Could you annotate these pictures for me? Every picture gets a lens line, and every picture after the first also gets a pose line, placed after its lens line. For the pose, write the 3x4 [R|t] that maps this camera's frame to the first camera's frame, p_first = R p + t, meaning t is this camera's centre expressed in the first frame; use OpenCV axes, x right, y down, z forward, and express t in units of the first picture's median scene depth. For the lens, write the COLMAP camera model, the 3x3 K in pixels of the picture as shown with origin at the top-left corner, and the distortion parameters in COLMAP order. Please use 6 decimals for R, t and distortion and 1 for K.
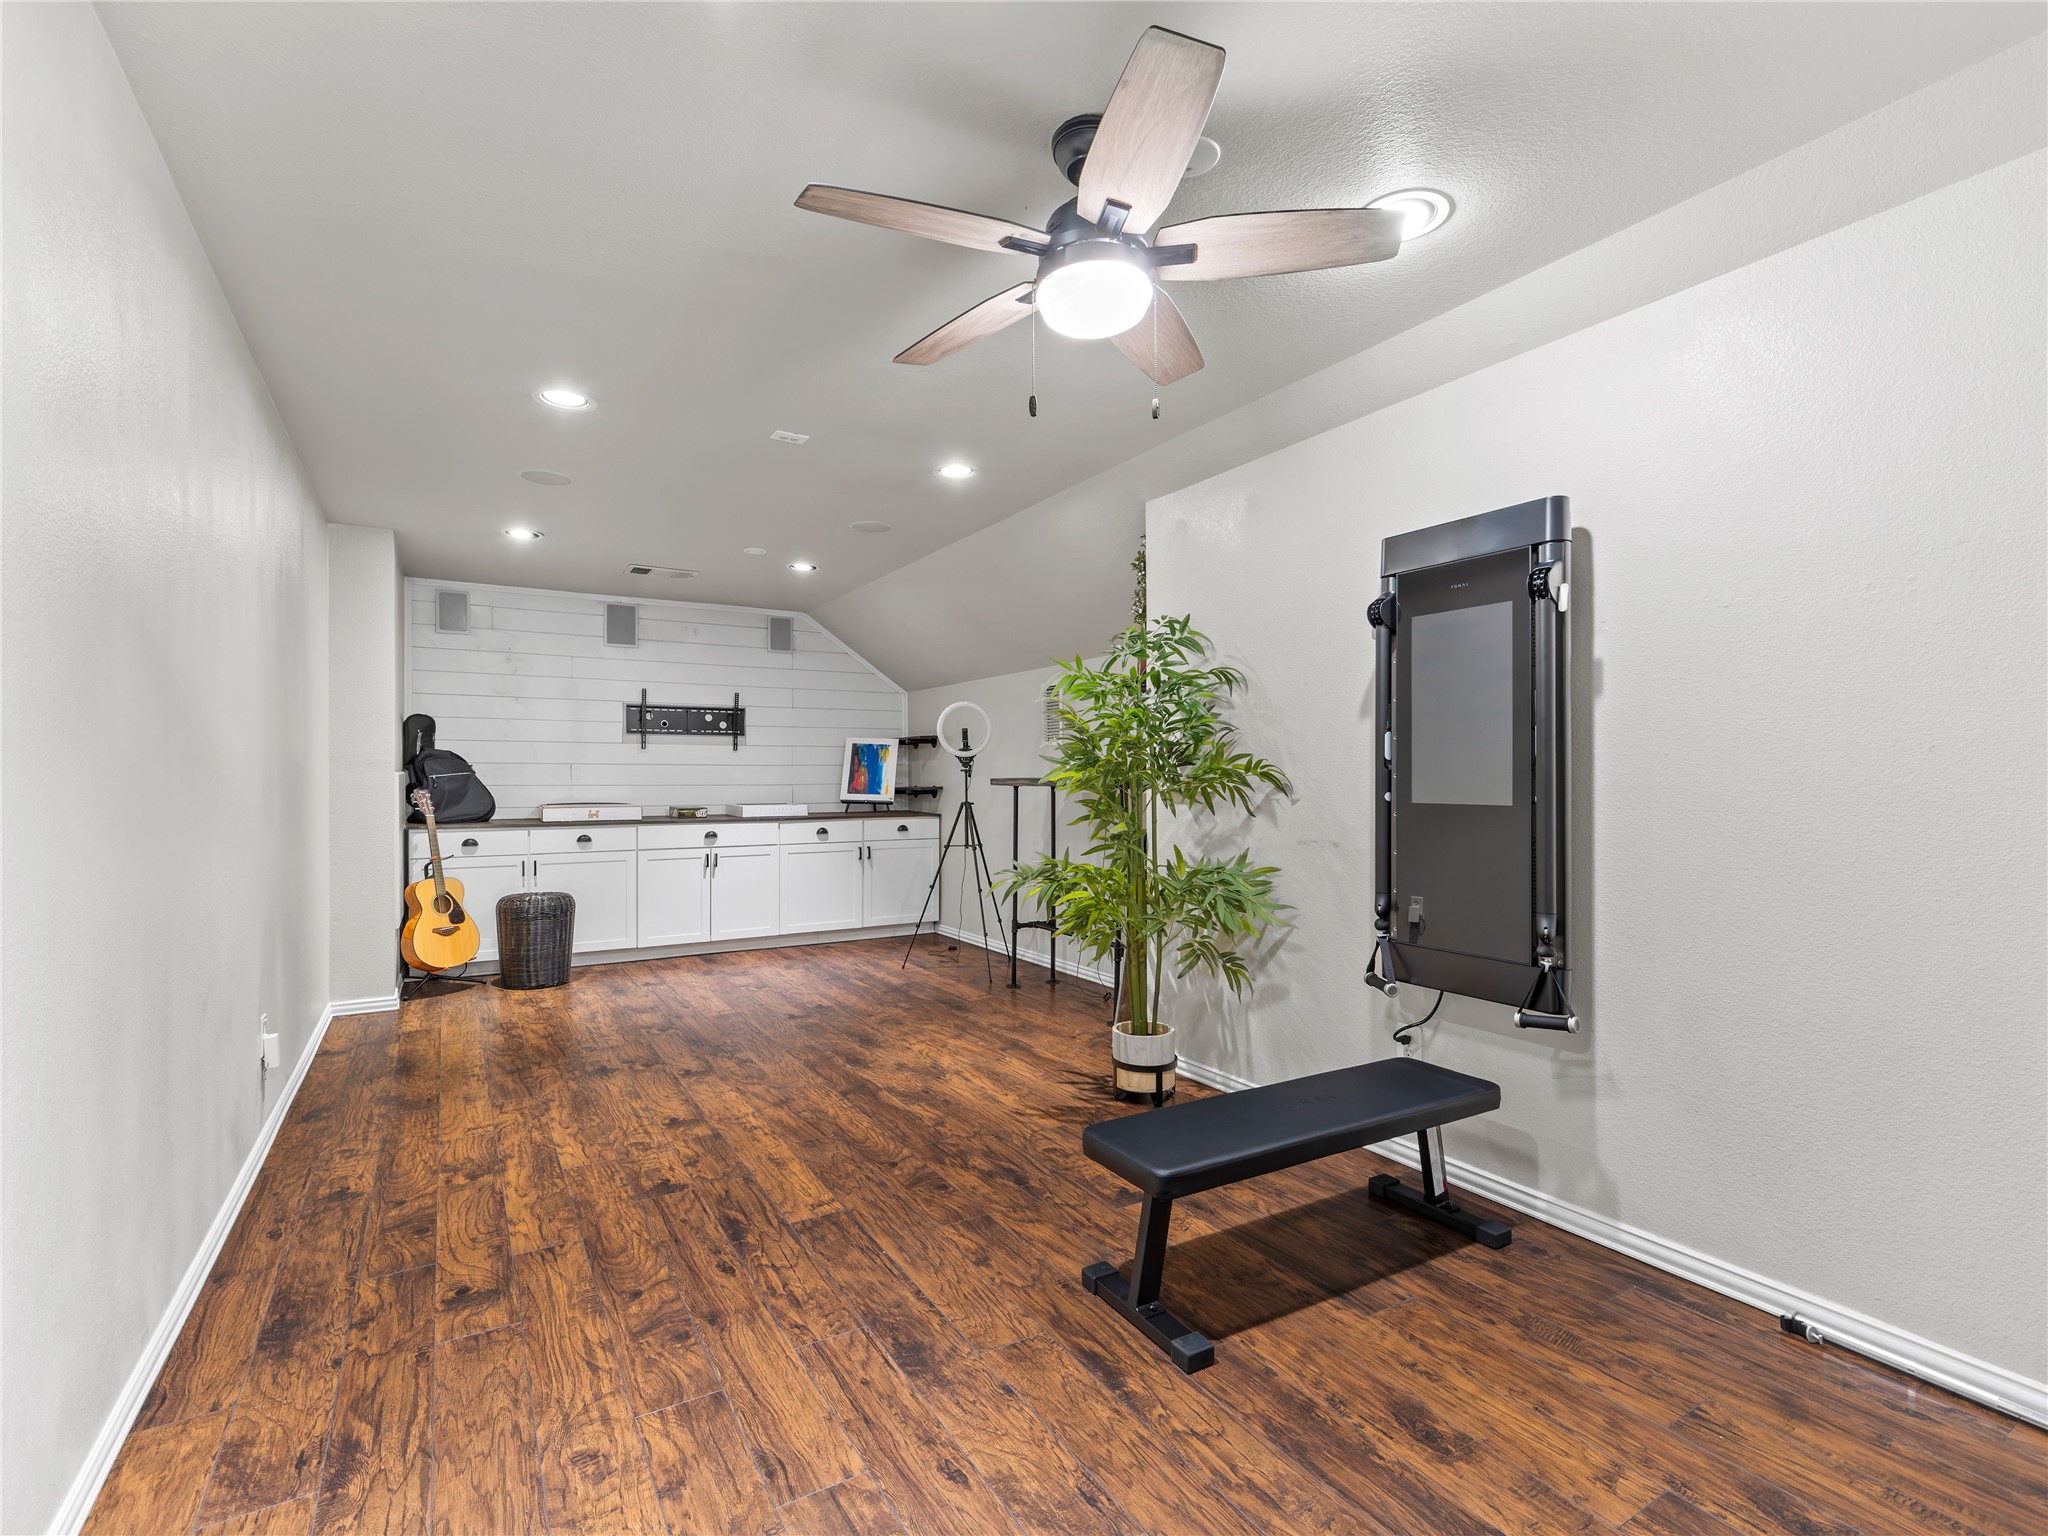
lens RADIAL K [[953.9, 0, 1020.7], [0, 953.9, 769.2], [0, 0, 1]] dist [0.003100, -0.000221]
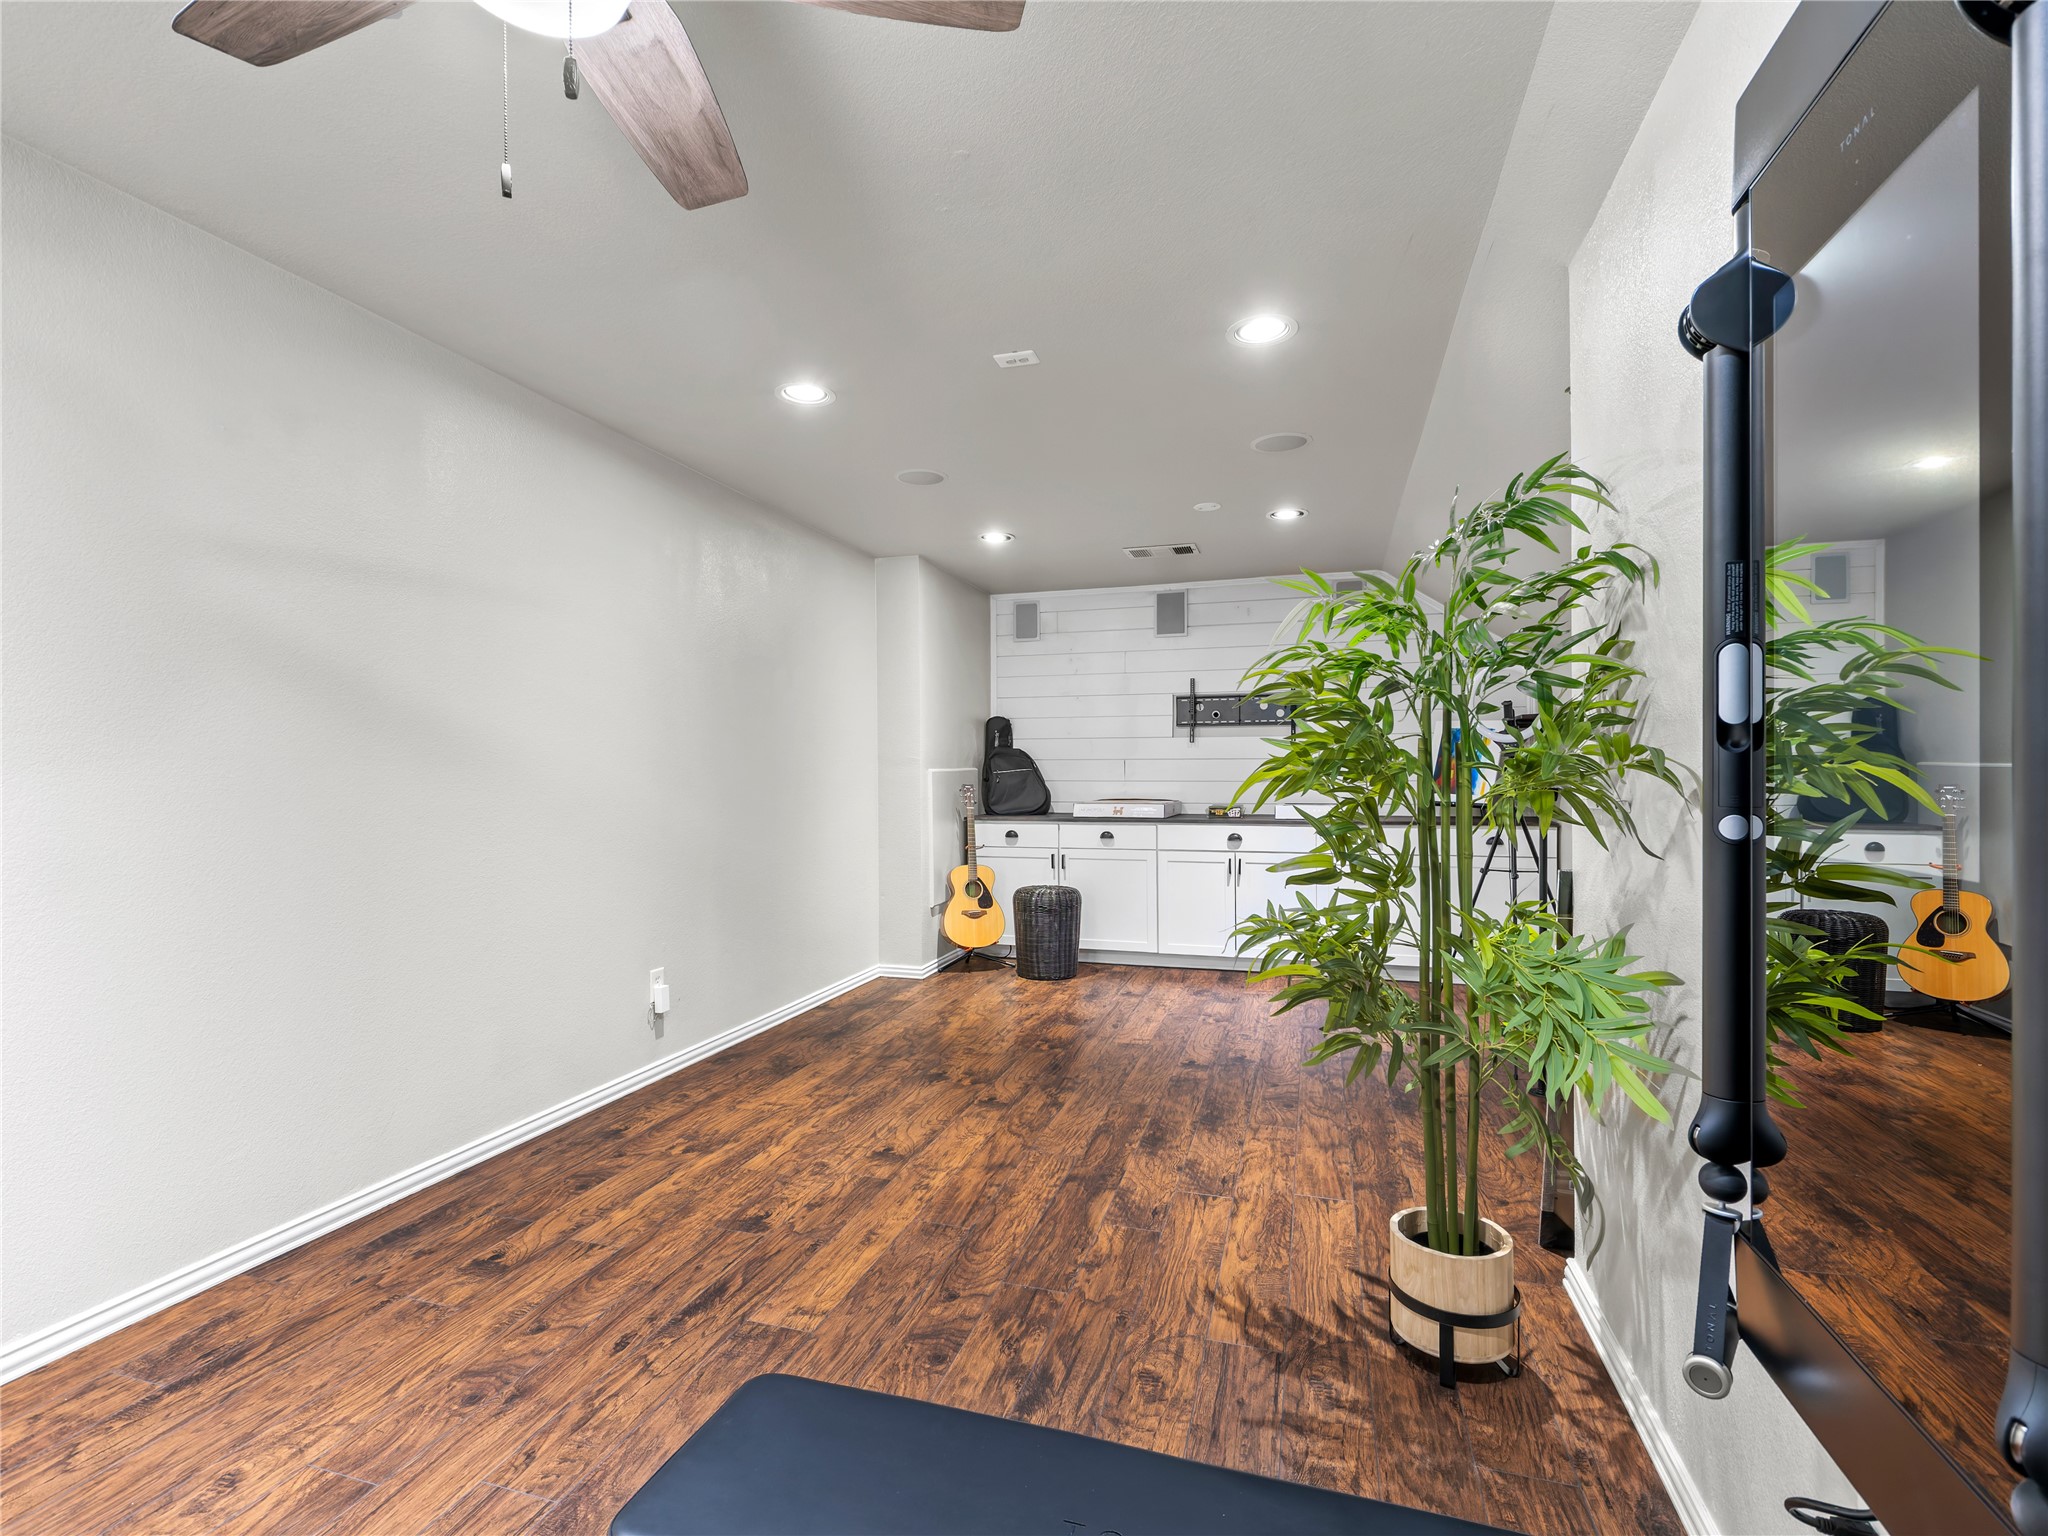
lens RADIAL K [[953.9, 0, 1020.7], [0, 953.9, 769.2], [0, 0, 1]] dist [0.003100, -0.000221]
pose [[0.651637, -0.009651, -0.758470, 0.397241], [0.016702, 0.999859, 0.001627, 0.001177], [0.758347, -0.013728, 0.651706, 0.474213]]
